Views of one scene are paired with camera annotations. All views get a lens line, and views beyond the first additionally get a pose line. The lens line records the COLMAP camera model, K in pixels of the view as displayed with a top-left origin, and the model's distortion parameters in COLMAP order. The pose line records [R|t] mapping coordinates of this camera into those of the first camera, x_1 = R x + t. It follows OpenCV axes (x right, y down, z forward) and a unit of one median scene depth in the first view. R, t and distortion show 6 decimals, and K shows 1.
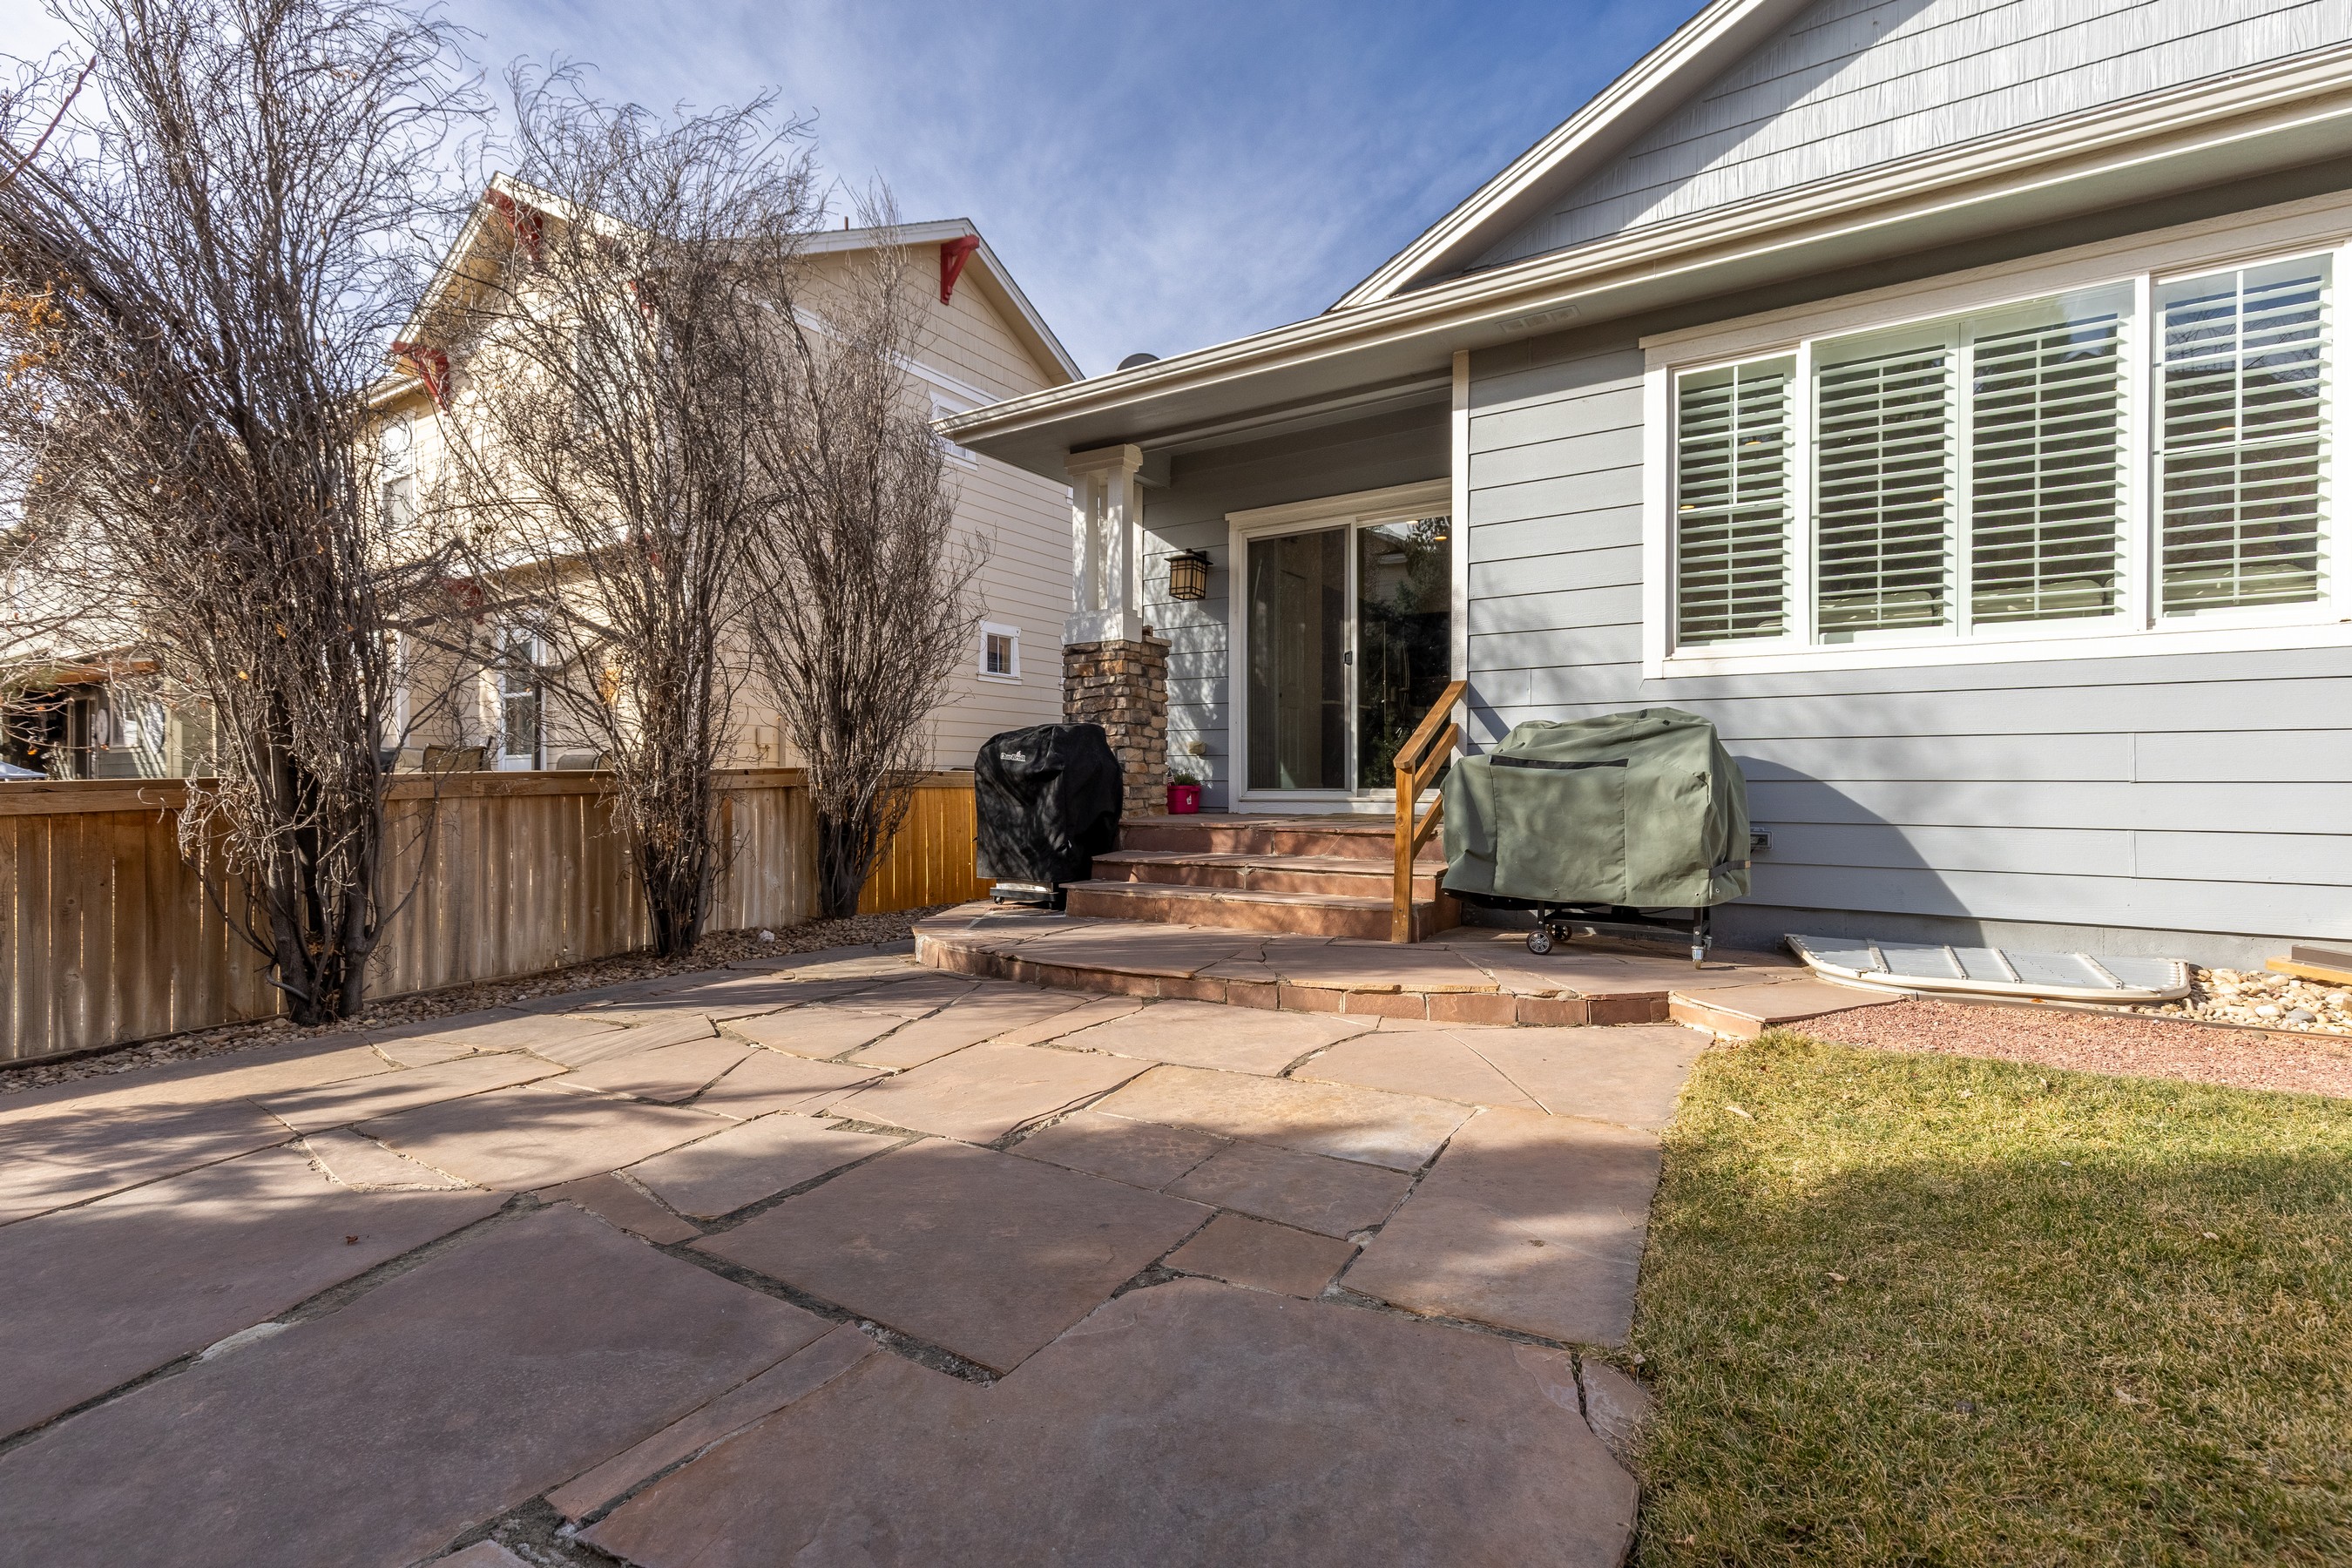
lens RADIAL K [[1070.4, 0, 1162.1], [0, 1070.4, 791.2], [0, 0, 1]] dist [0.011004, -0.002991]
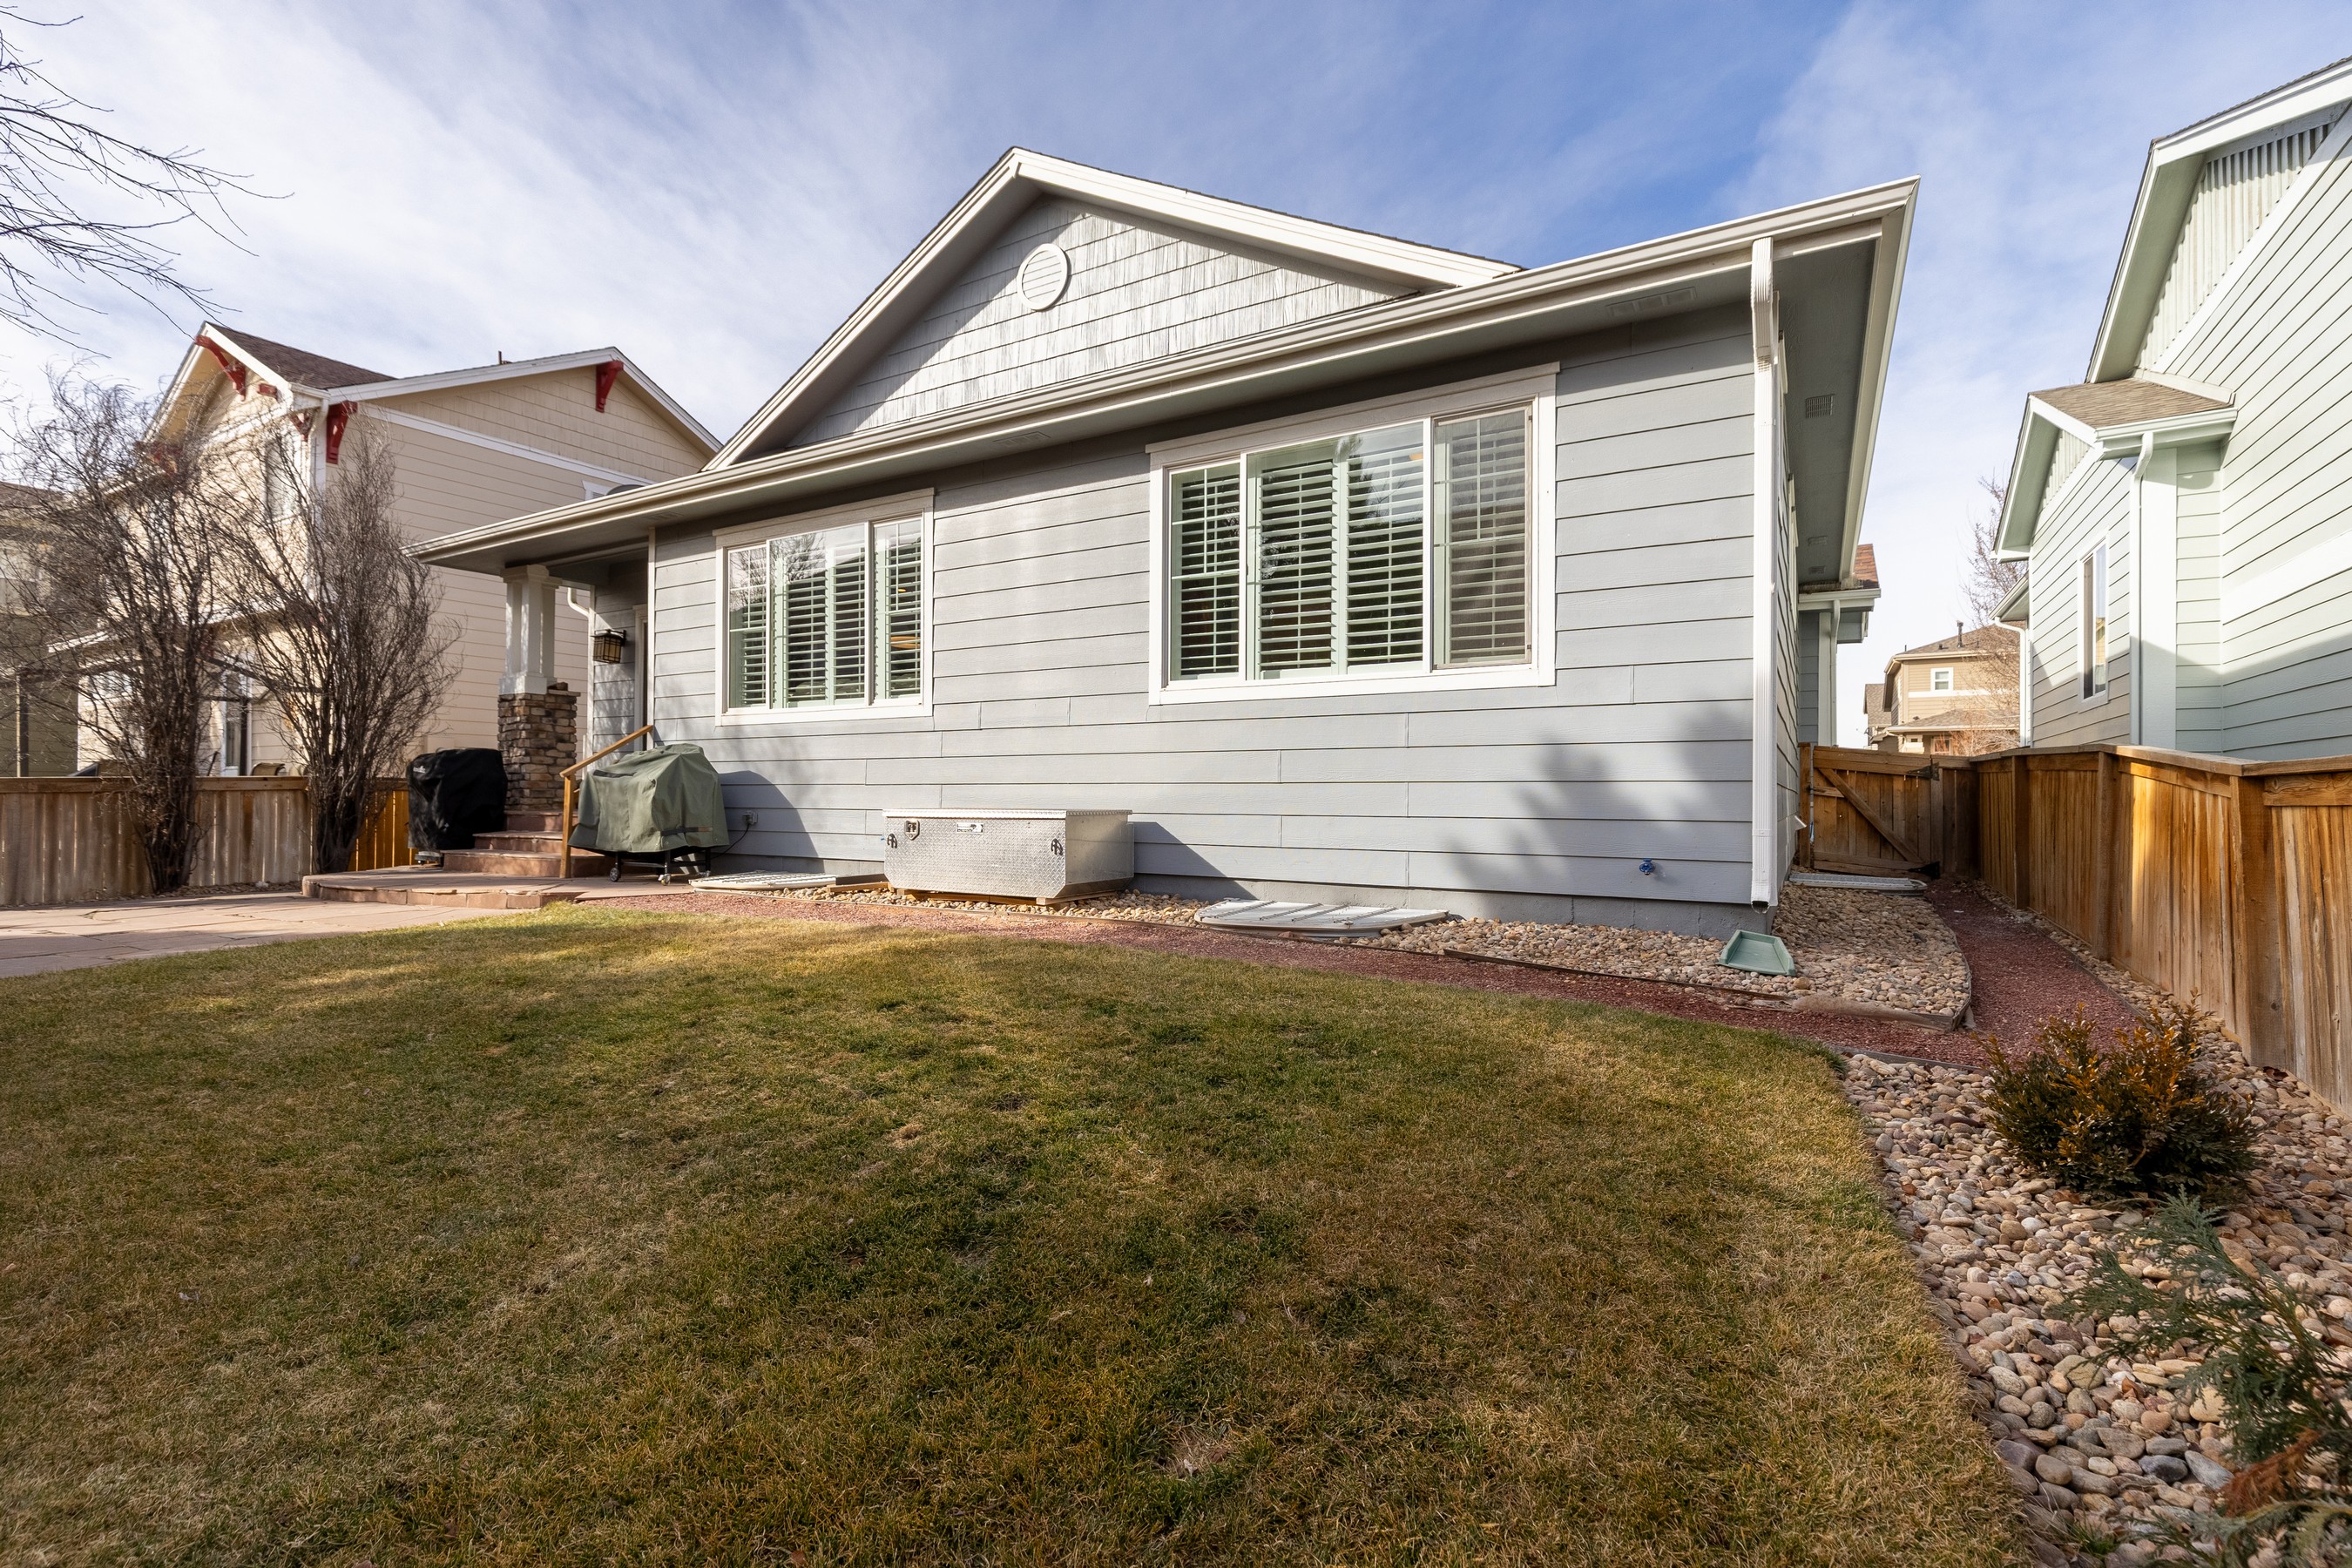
lens RADIAL K [[1070.4, 0, 1193.5], [0, 1070.4, 785.4], [0, 0, 1]] dist [0.011004, -0.002991]
pose [[0.999479, -0.002099, 0.032208, 0.868675], [0.002304, 0.999977, -0.006334, 0.003924], [-0.032194, 0.006405, 0.999461, -0.571657]]
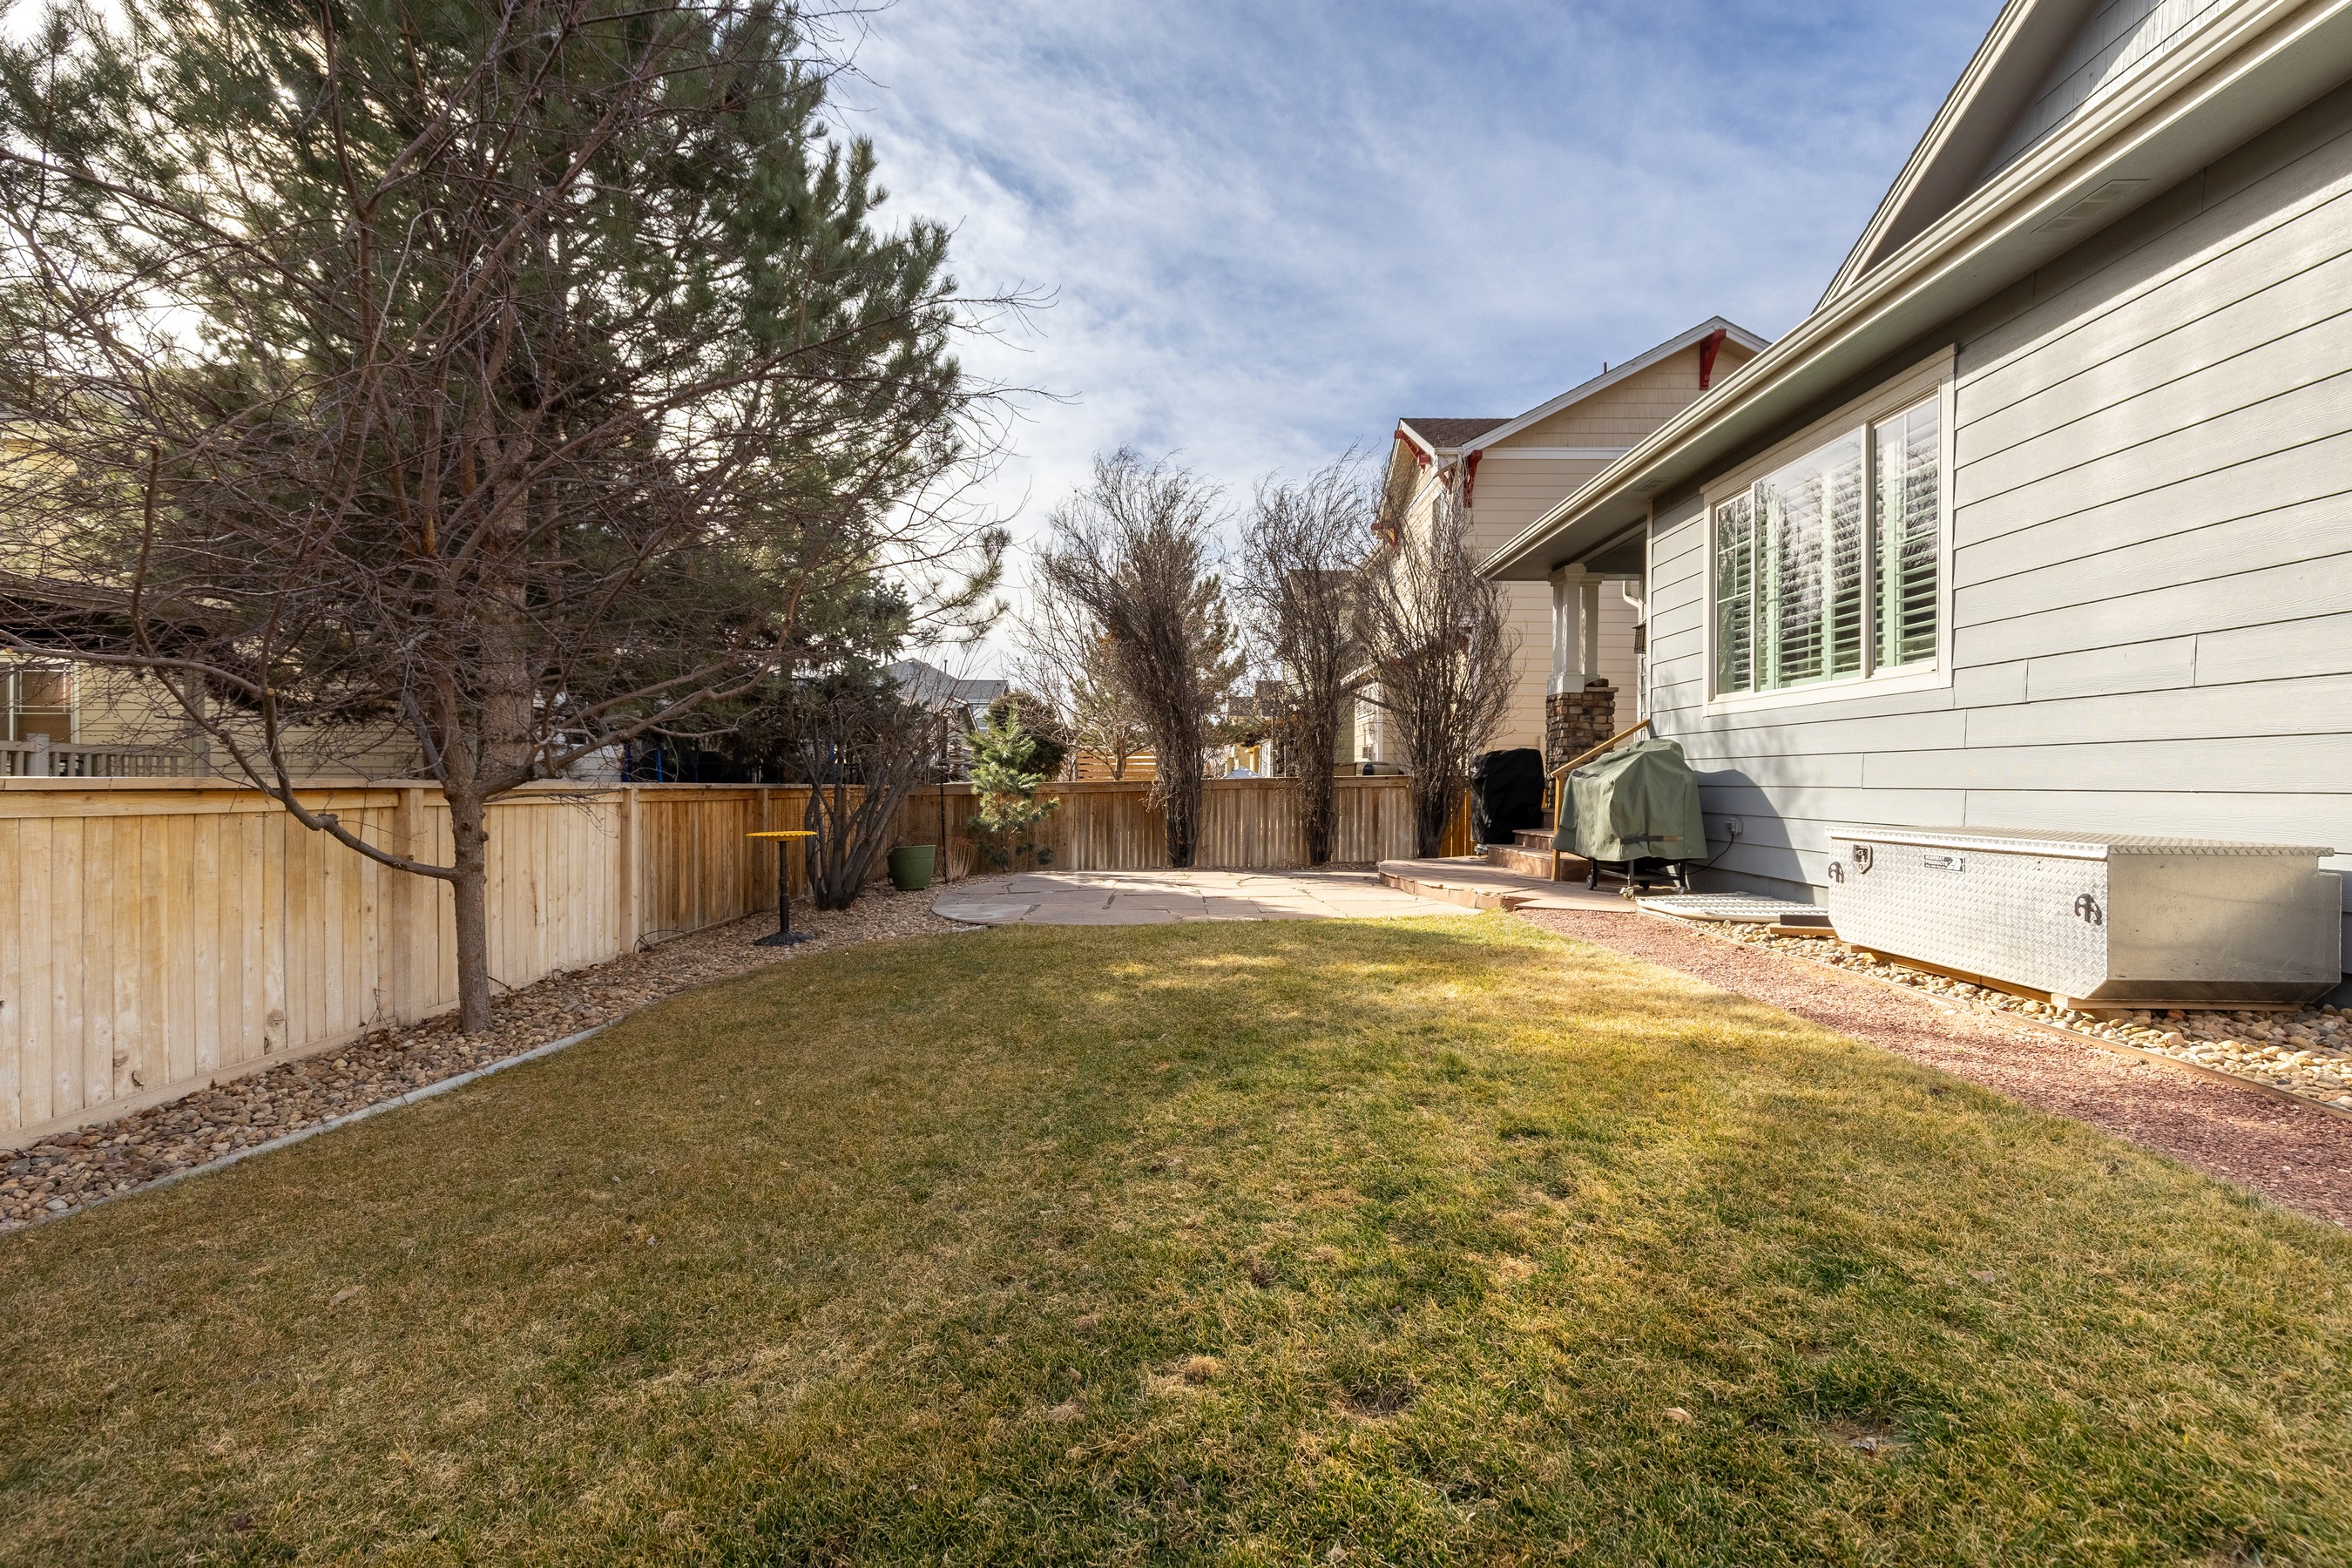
lens RADIAL K [[1070.4, 0, 1159.2], [0, 1070.4, 782.3], [0, 0, 1]] dist [0.011004, -0.002991]
pose [[0.515633, 0.000075, -0.856810, 0.989311], [-0.001108, 0.999999, -0.000580, -0.008850], [0.856809, 0.001248, 0.515632, -0.305122]]
